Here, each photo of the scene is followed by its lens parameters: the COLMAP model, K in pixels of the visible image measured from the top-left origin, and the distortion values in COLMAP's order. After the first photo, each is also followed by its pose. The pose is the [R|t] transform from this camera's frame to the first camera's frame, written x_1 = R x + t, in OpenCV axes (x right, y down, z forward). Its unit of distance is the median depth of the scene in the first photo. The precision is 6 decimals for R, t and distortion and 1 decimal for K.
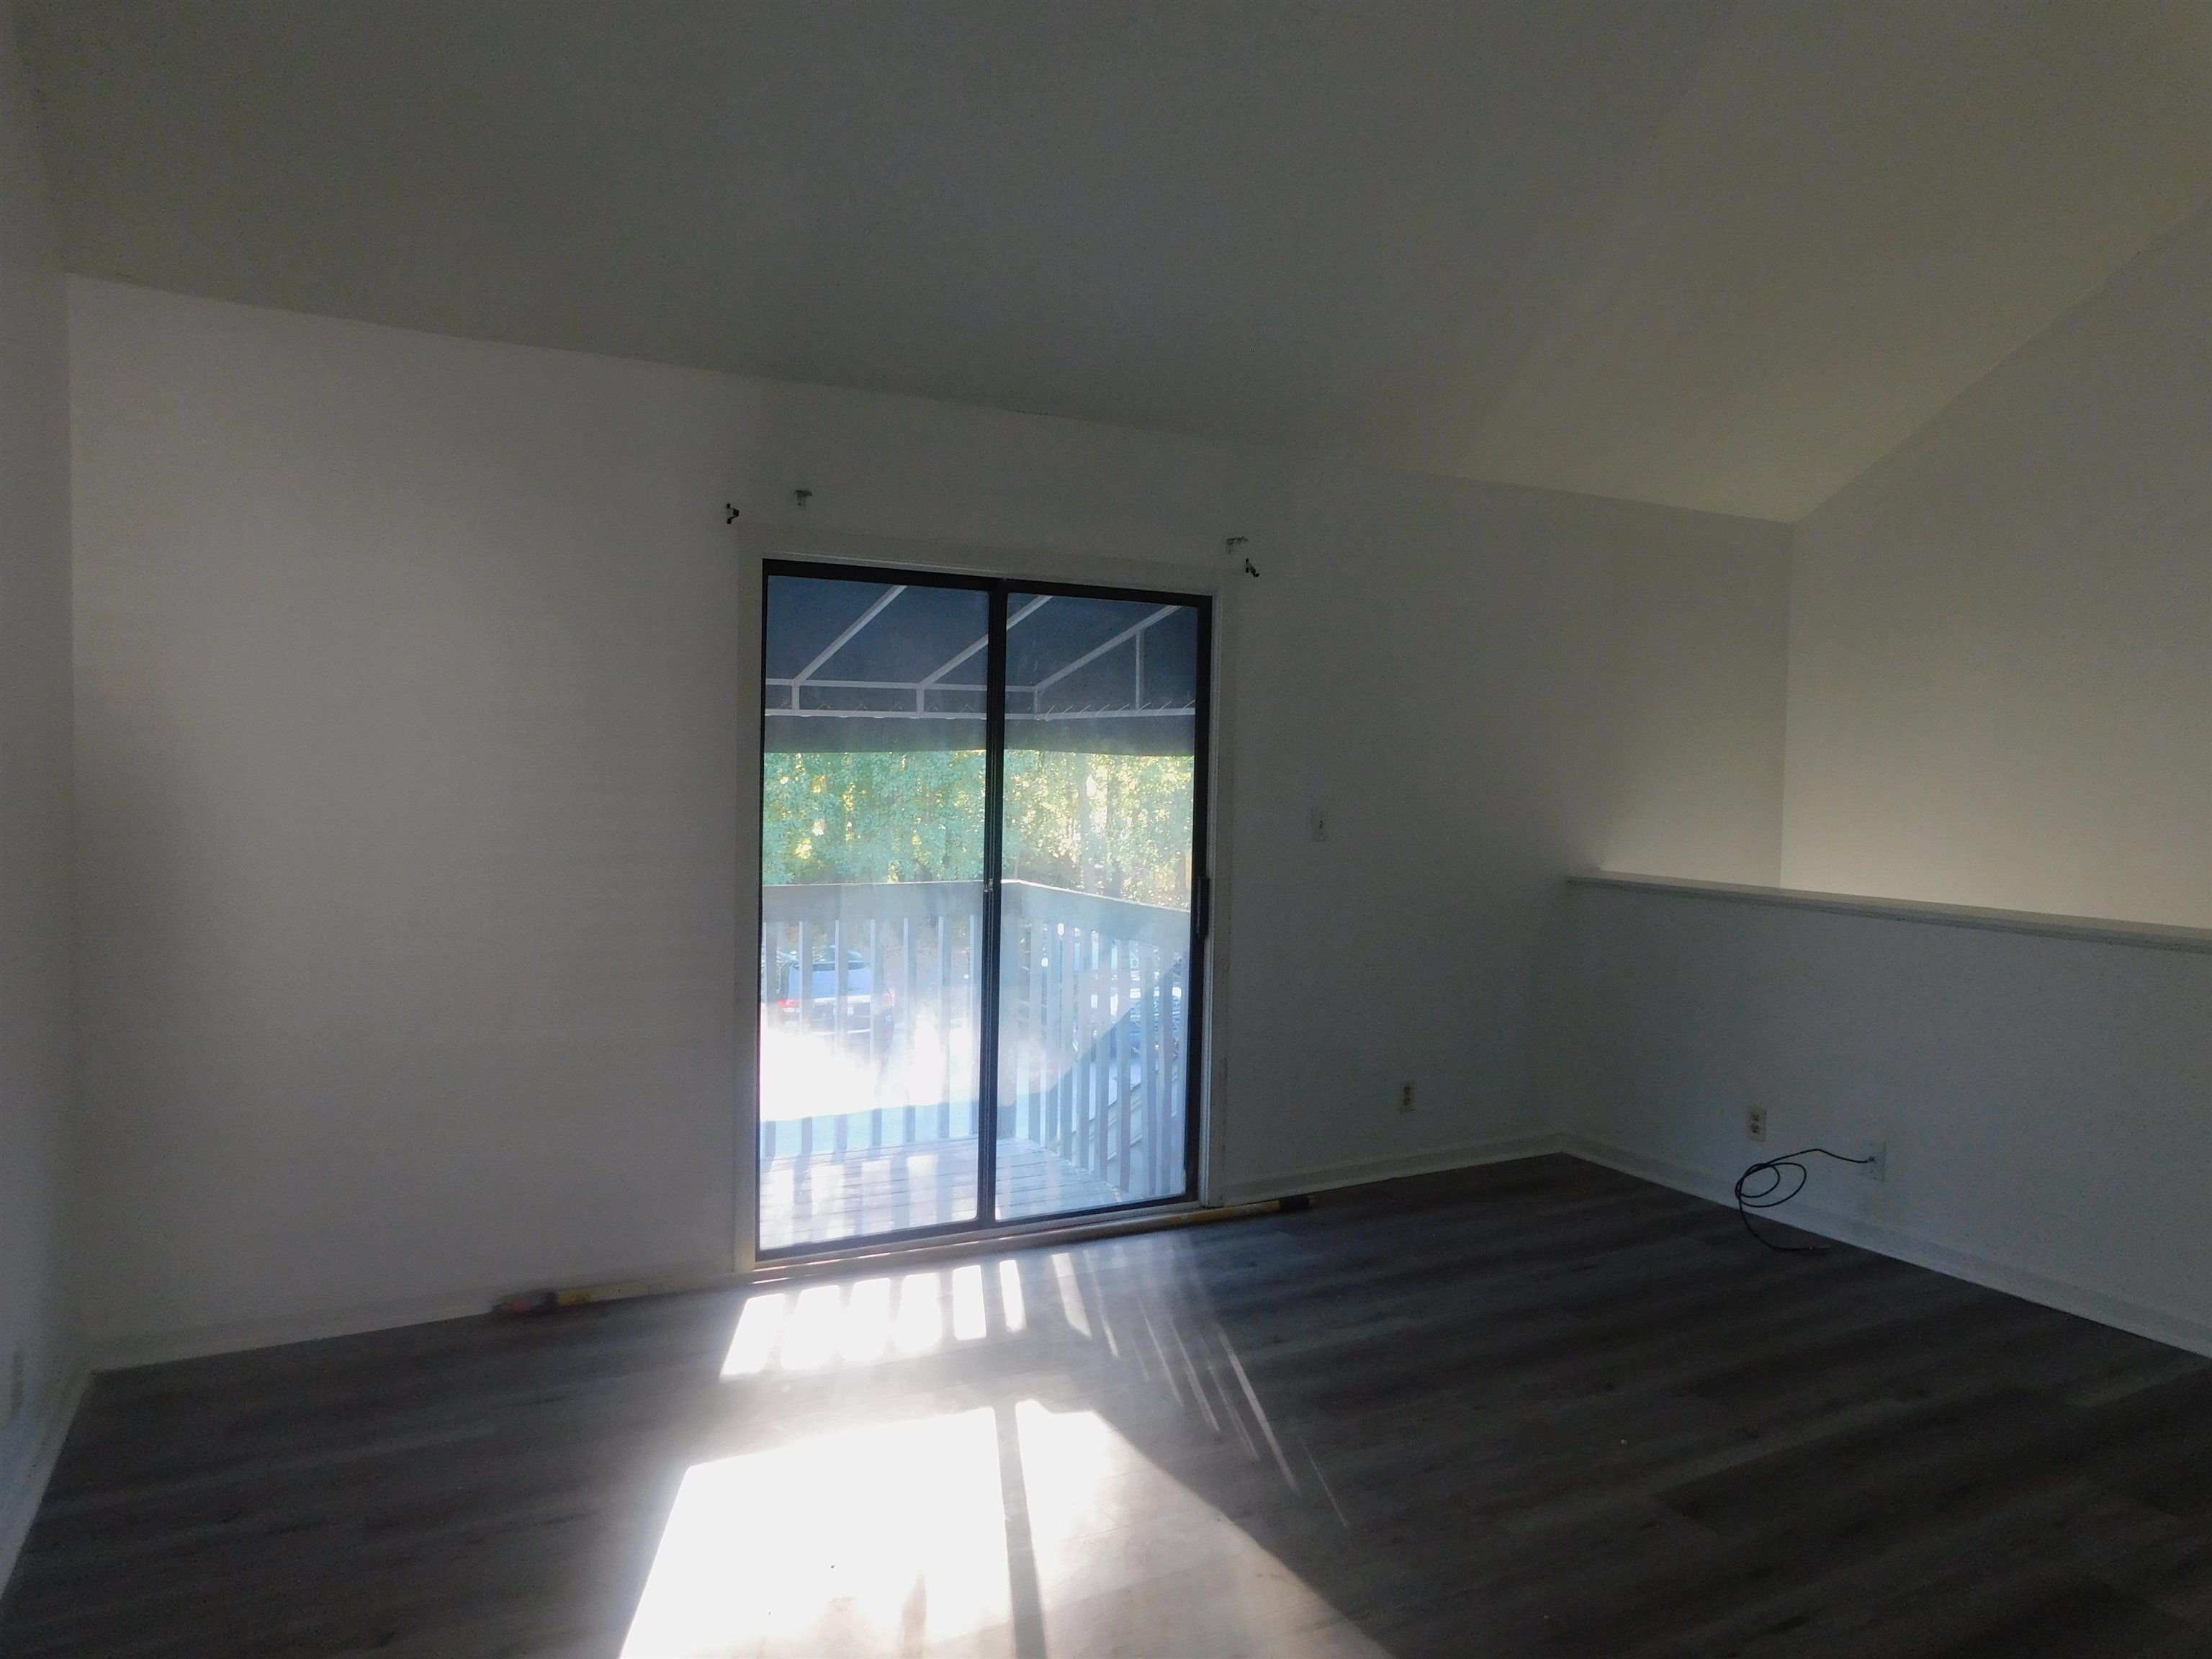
lens RADIAL K [[1483.5, 0, 1117.6], [0, 1483.5, 820.1], [0, 0, 1]] dist [-0.068440, 0.070207]
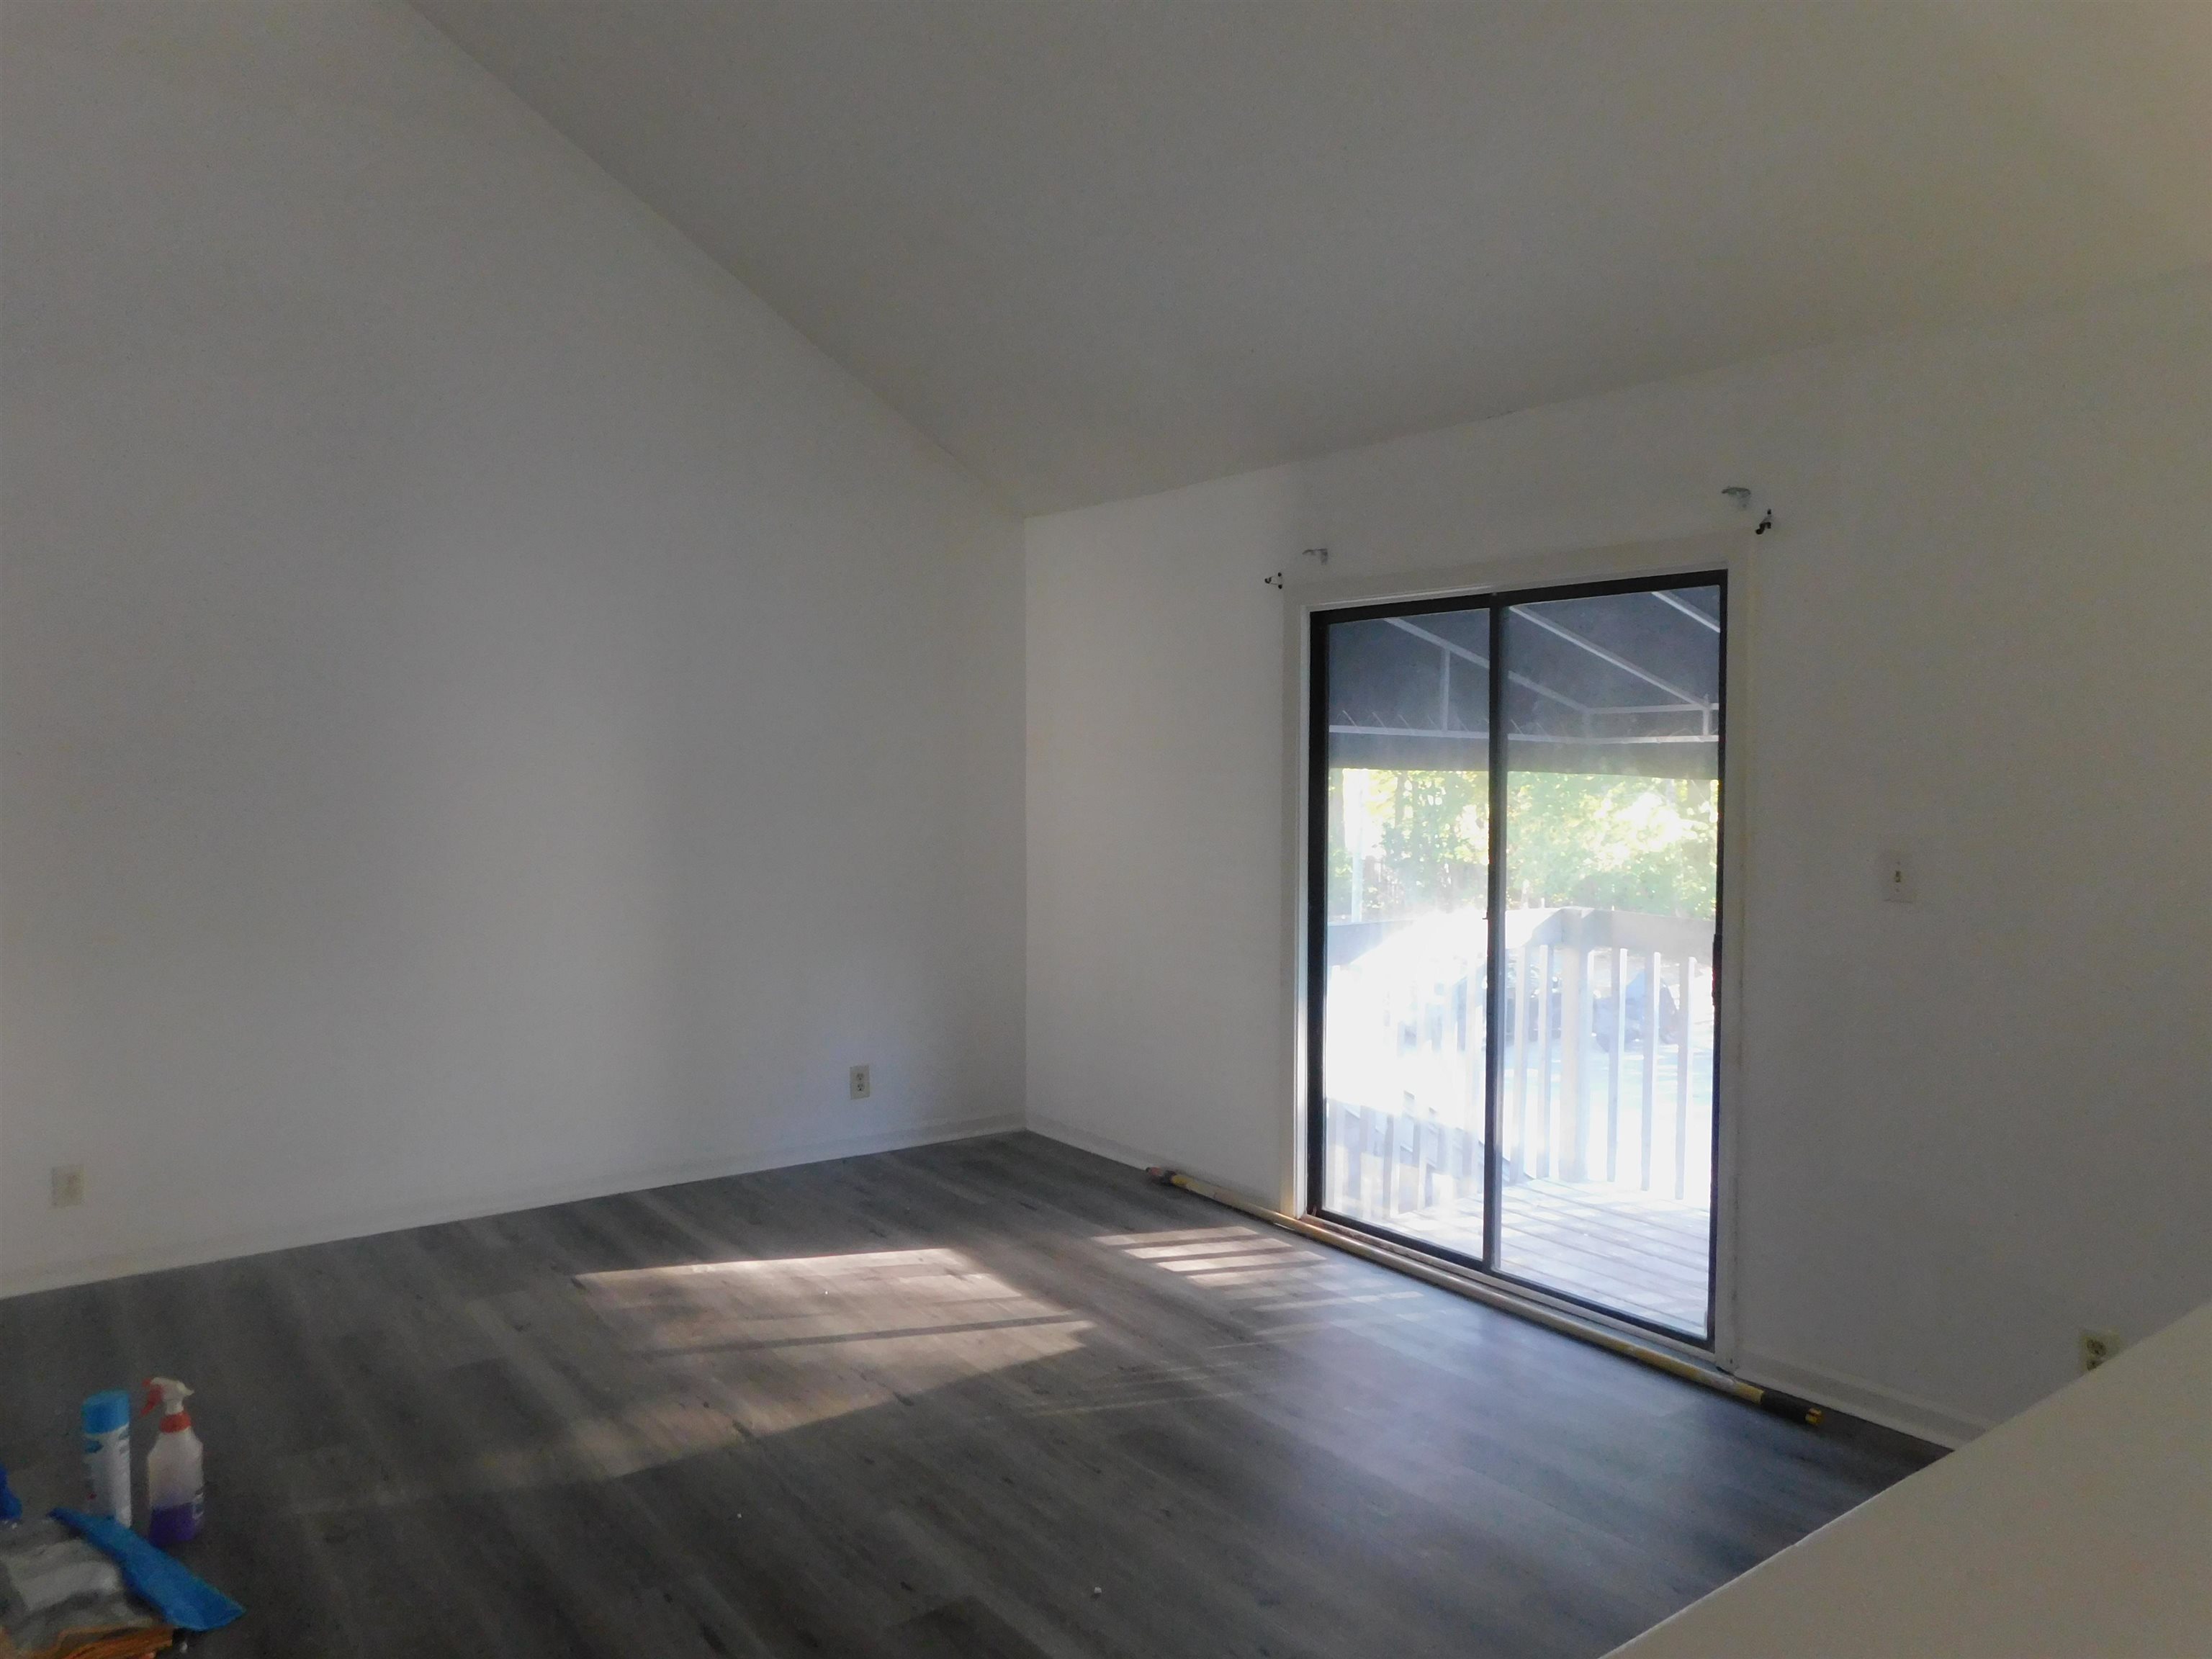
lens RADIAL K [[1483.5, 0, 1117.6], [0, 1483.5, 820.1], [0, 0, 1]] dist [-0.068440, 0.070207]
pose [[0.154143, 0.015592, -0.987925, 0.822276], [-0.047317, 0.998845, 0.008382, -0.012639], [0.986915, 0.045454, 0.154703, 0.612214]]
